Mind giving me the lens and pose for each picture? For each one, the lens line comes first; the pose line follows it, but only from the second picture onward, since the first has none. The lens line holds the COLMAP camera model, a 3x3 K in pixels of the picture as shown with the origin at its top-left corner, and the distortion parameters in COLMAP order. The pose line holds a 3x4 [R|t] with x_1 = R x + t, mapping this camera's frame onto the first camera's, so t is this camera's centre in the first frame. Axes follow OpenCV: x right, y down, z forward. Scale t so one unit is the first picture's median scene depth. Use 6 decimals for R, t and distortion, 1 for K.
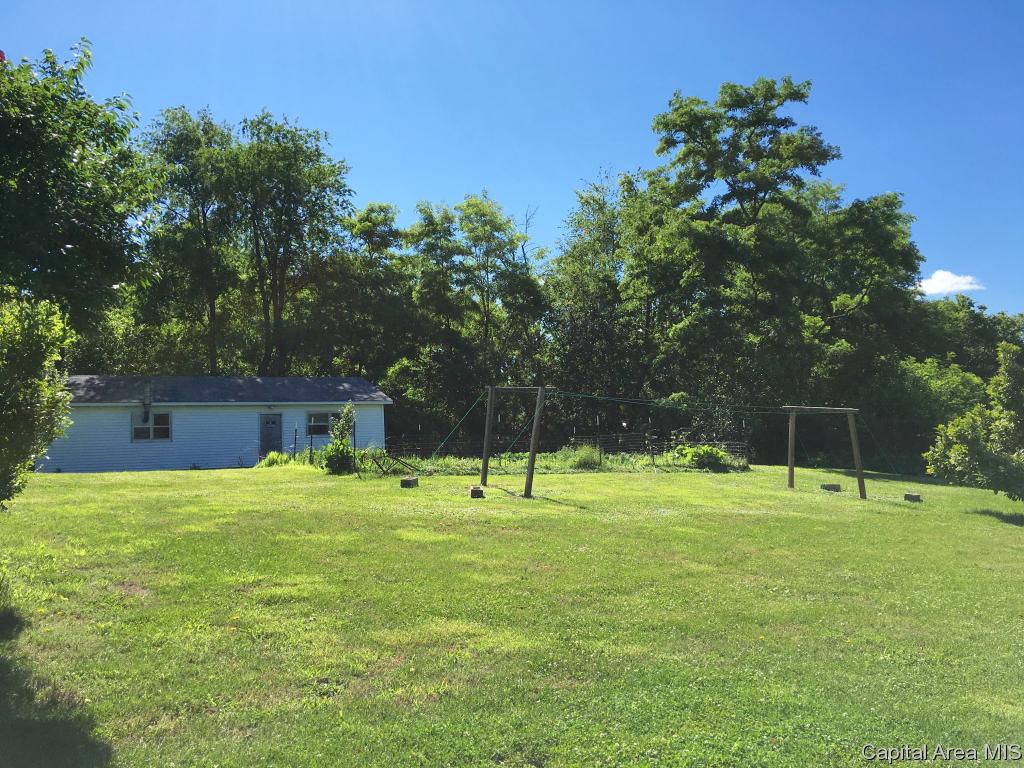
lens RADIAL K [[870.7, 0, 511.4], [0, 870.7, 384.3], [0, 0, 1]] dist [0.081852, -0.118411]
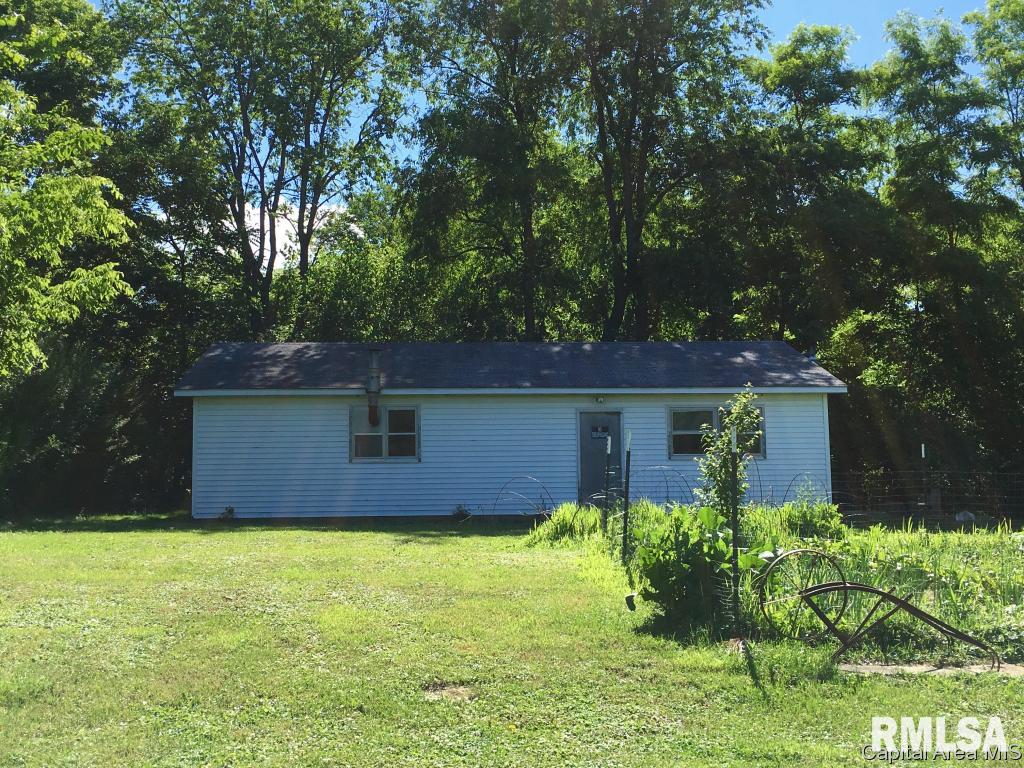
lens RADIAL K [[1160.2, 0, 499.4], [0, 1160.2, 347.3], [0, 0, 1]] dist [0.082953, 0.000000]
pose [[0.914808, -0.013536, -0.403661, -0.038849], [0.007343, 0.999830, -0.016886, 0.005181], [0.403821, 0.012483, 0.914753, 0.254876]]
